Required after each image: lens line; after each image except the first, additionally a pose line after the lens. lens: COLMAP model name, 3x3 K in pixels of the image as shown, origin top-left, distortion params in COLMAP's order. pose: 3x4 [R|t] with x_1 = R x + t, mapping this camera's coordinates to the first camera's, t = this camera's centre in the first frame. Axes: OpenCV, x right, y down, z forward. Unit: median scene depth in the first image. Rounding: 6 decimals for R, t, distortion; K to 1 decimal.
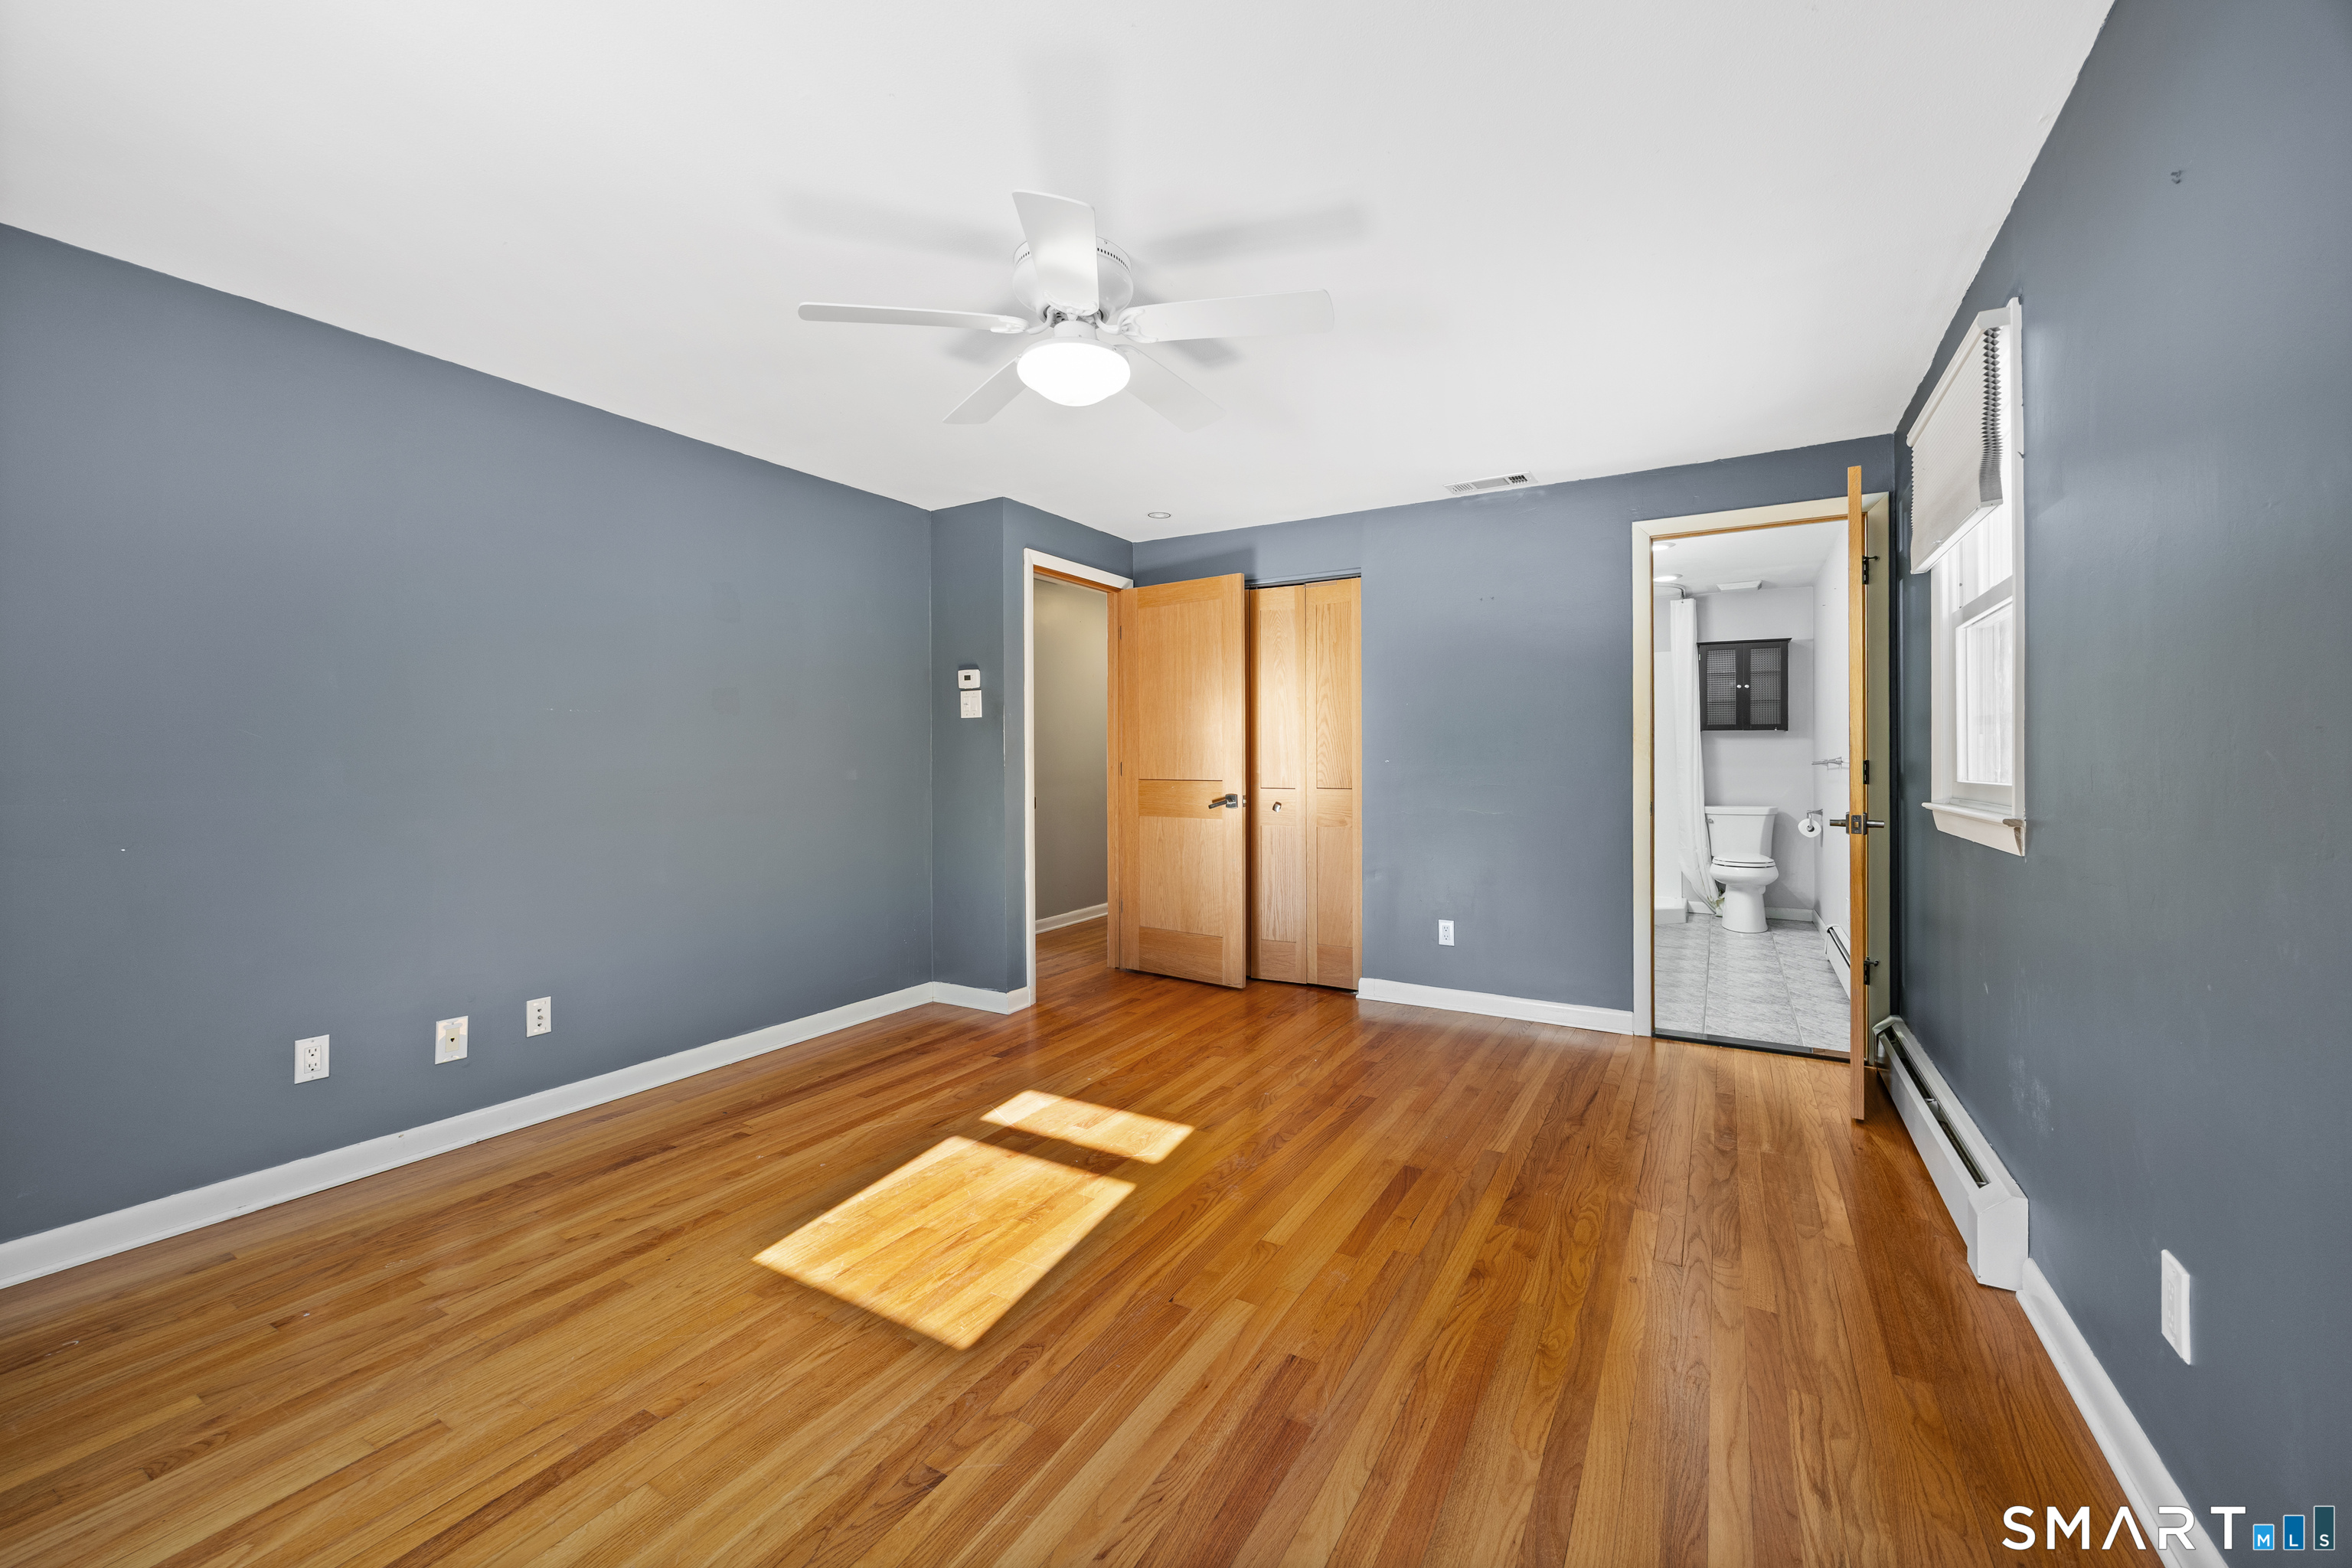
lens RADIAL K [[911.3, 0, 1176.9], [0, 911.3, 771.0], [0, 0, 1]] dist [0.000790, 0.000183]
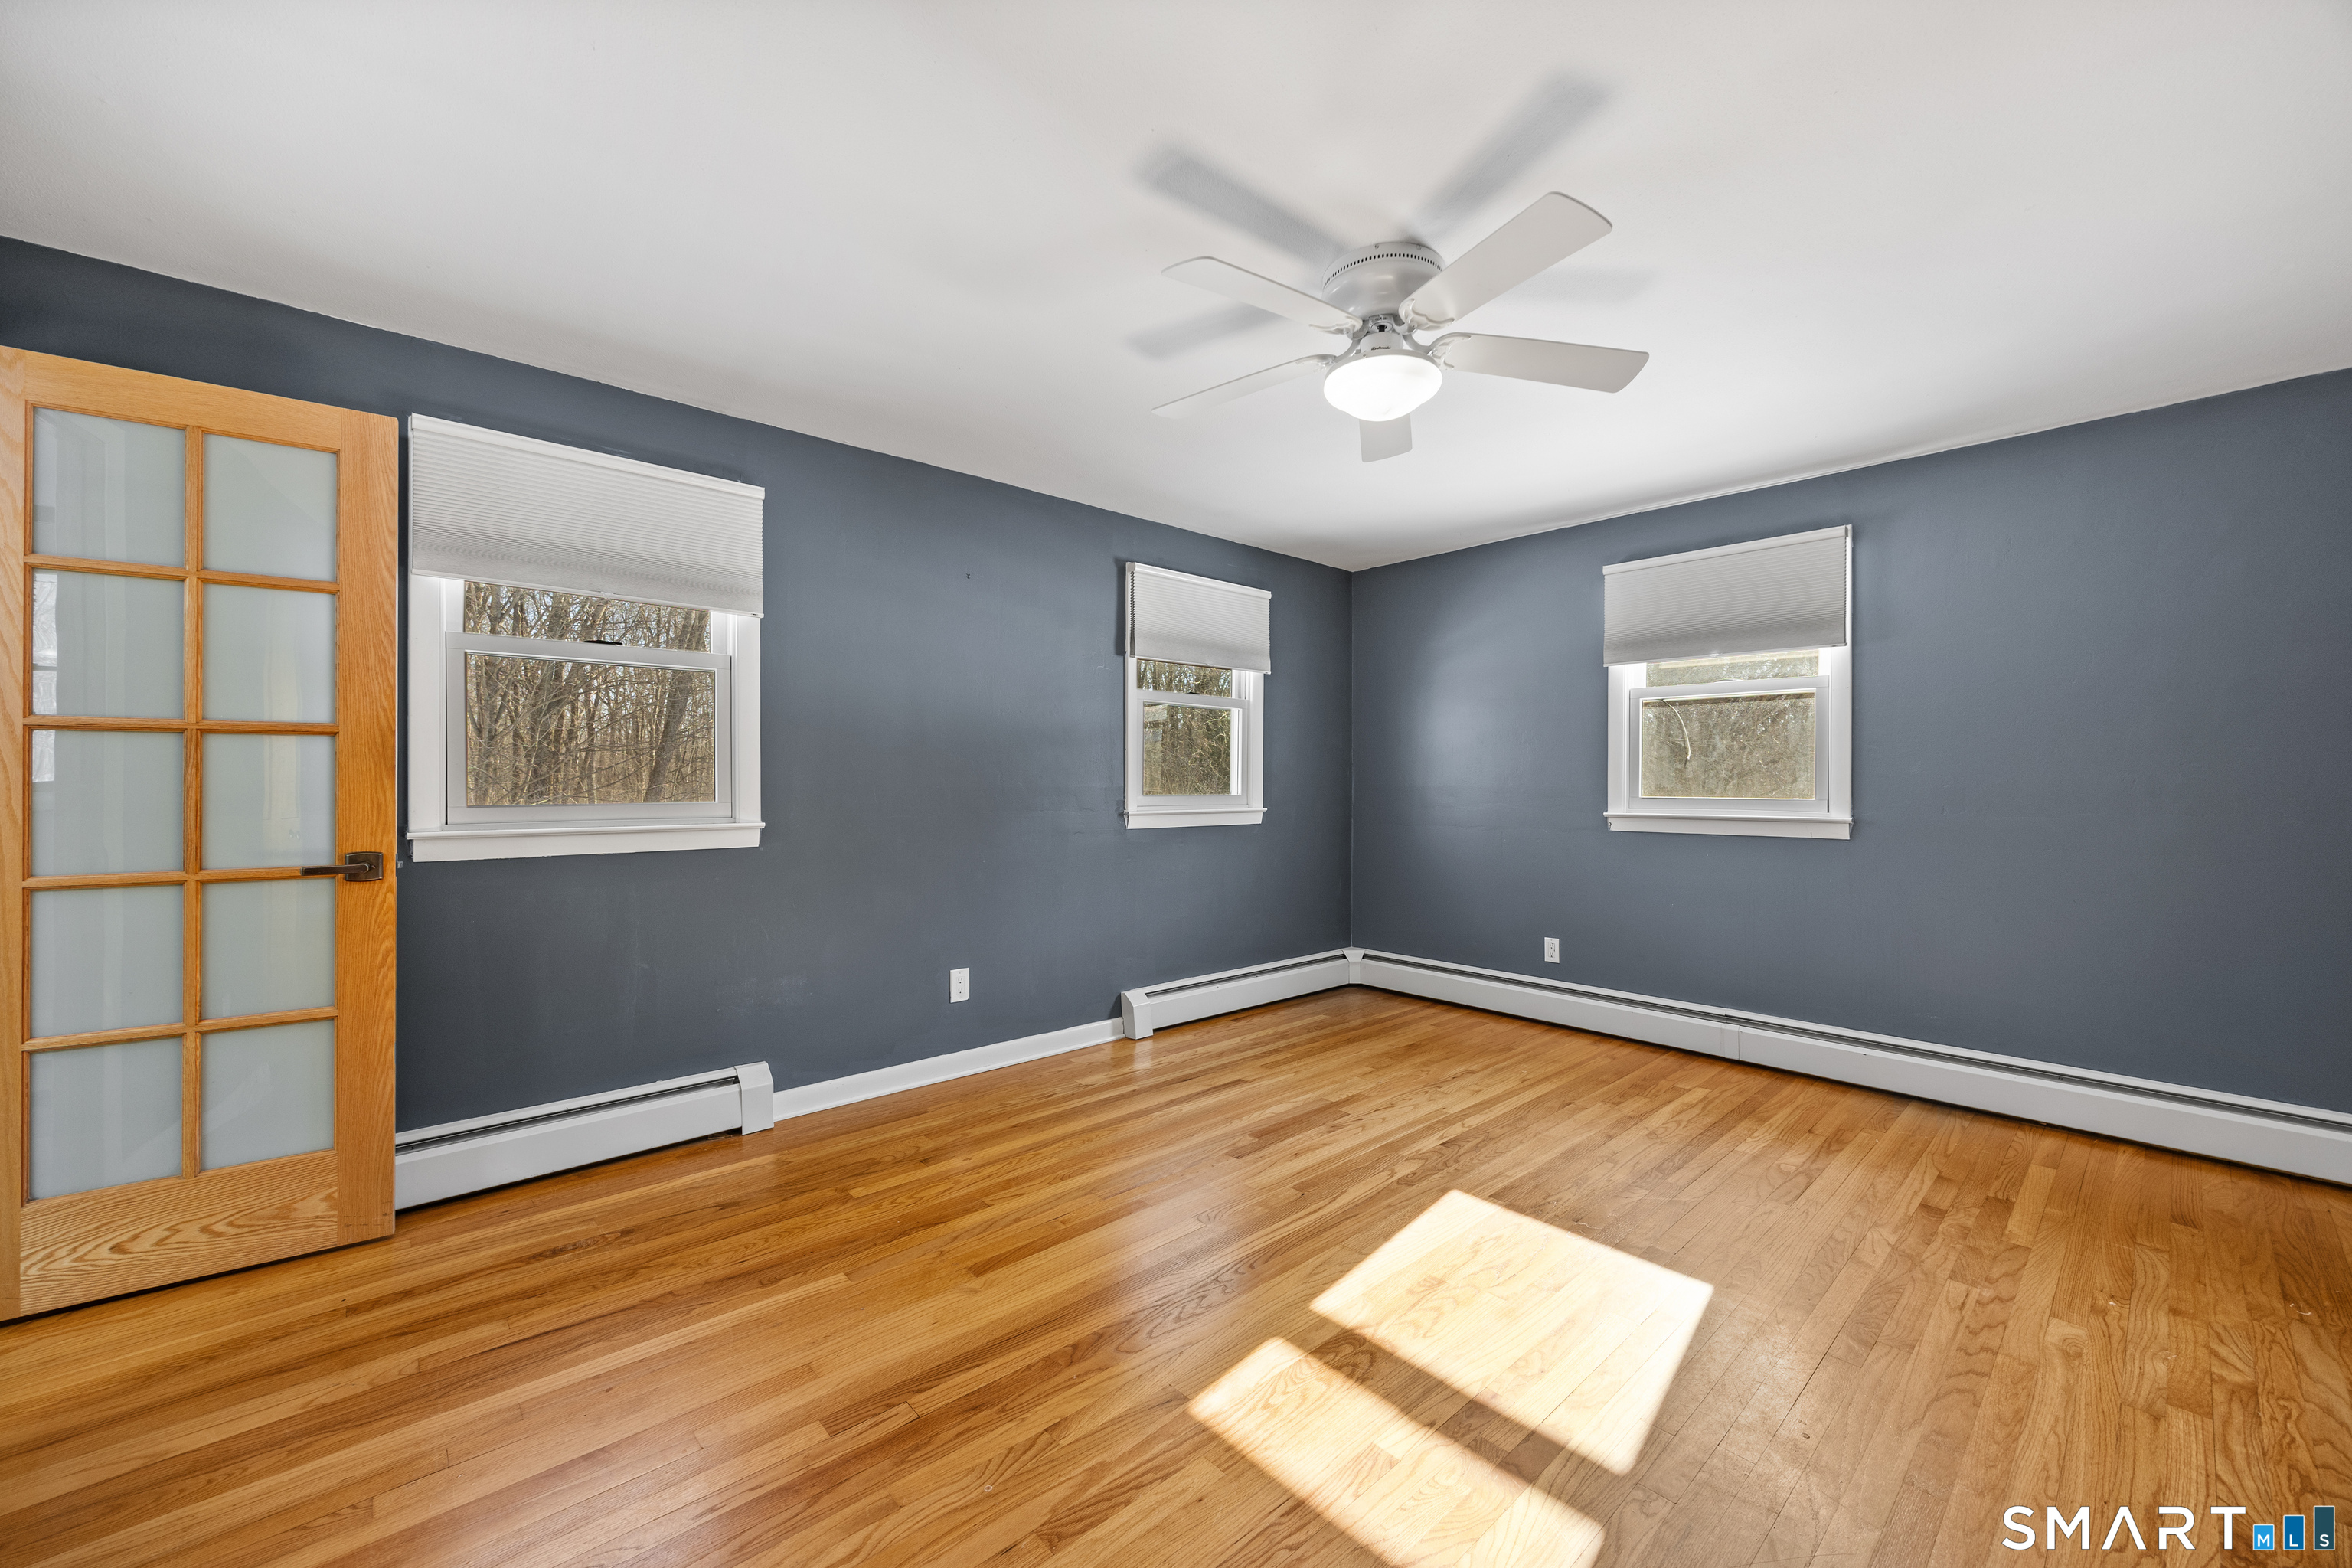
lens RADIAL K [[911.3, 0, 1175.5], [0, 911.3, 780.8], [0, 0, 1]] dist [0.000790, 0.000183]
pose [[-0.955473, 0.001786, 0.295073, -0.208168], [0.003051, 0.999988, 0.003828, -0.021709], [-0.295063, 0.004558, -0.955467, 2.192883]]
